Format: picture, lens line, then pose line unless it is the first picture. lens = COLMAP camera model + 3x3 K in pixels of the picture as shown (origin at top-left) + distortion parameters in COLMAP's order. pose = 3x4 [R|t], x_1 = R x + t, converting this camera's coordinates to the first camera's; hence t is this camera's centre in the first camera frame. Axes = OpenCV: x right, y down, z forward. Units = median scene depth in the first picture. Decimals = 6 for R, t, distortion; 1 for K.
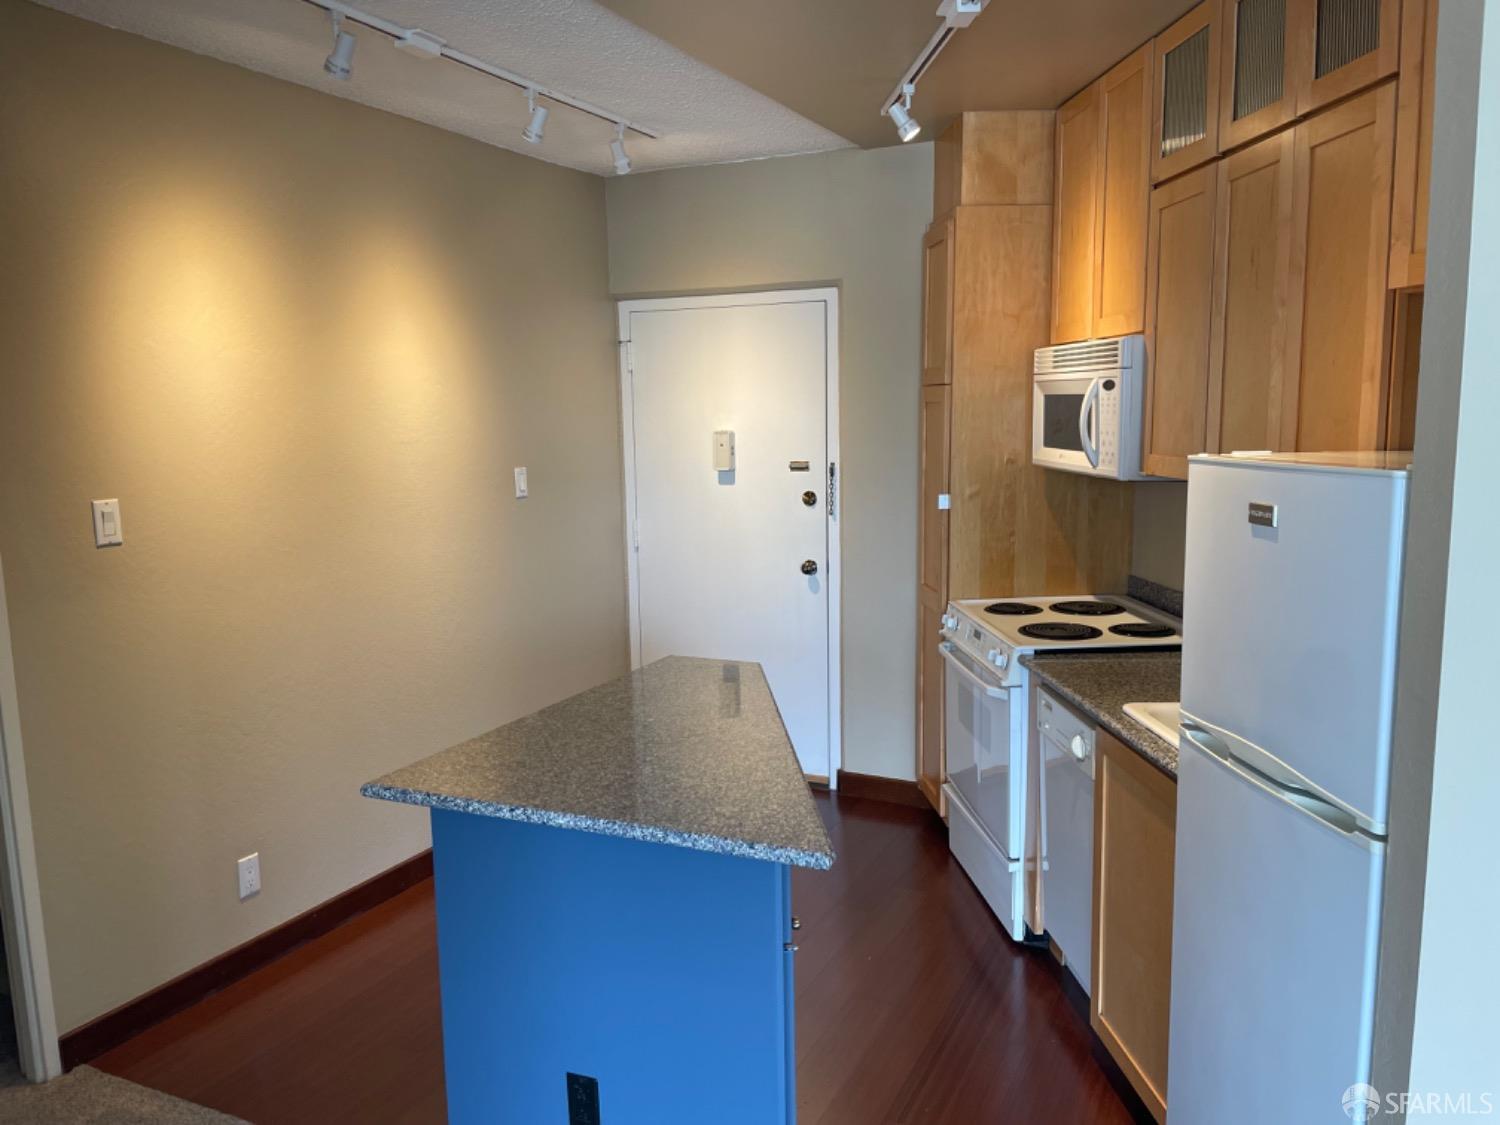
lens RADIAL K [[1132.5, 0, 750.0], [0, 1132.5, 562.5], [0, 0, 1]] dist [0.093537, -0.168329]
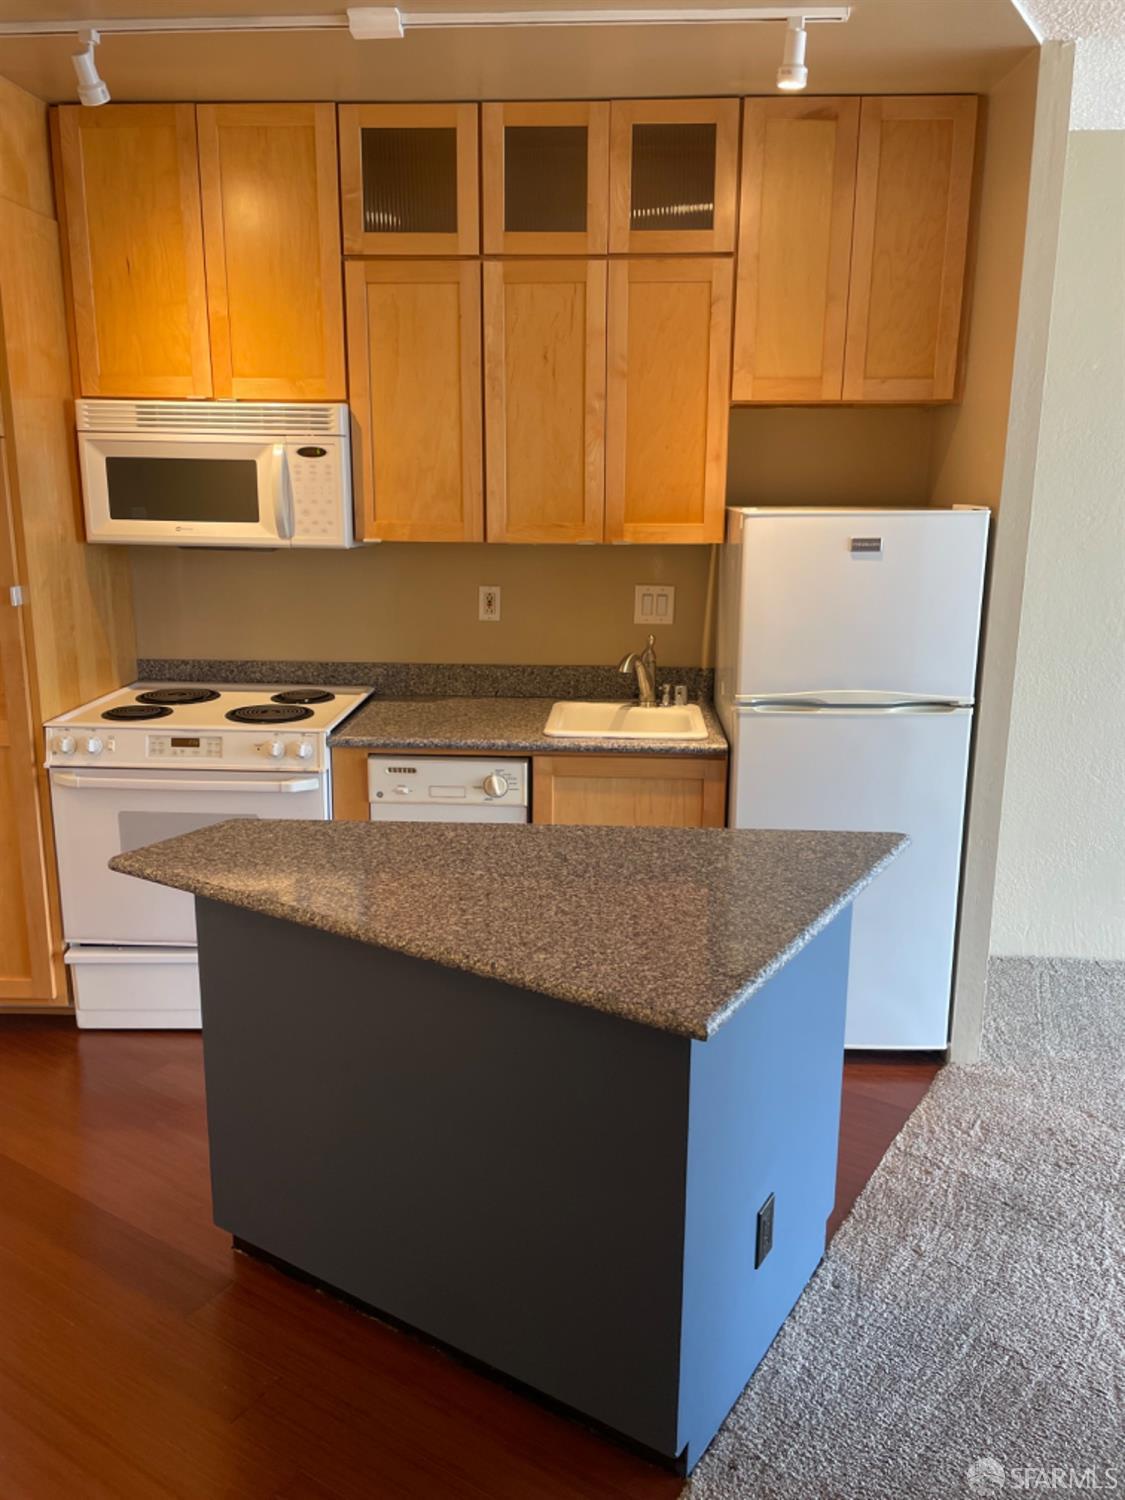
lens RADIAL K [[1132.5, 0, 559.8], [0, 1132.5, 724.3], [0, 0, 1]] dist [0.093537, -0.168329]
pose [[0.120260, -0.195699, 0.973262, -0.631859], [0.126530, 0.975403, 0.180495, -0.072749], [-0.984646, 0.101440, 0.142063, 0.636859]]
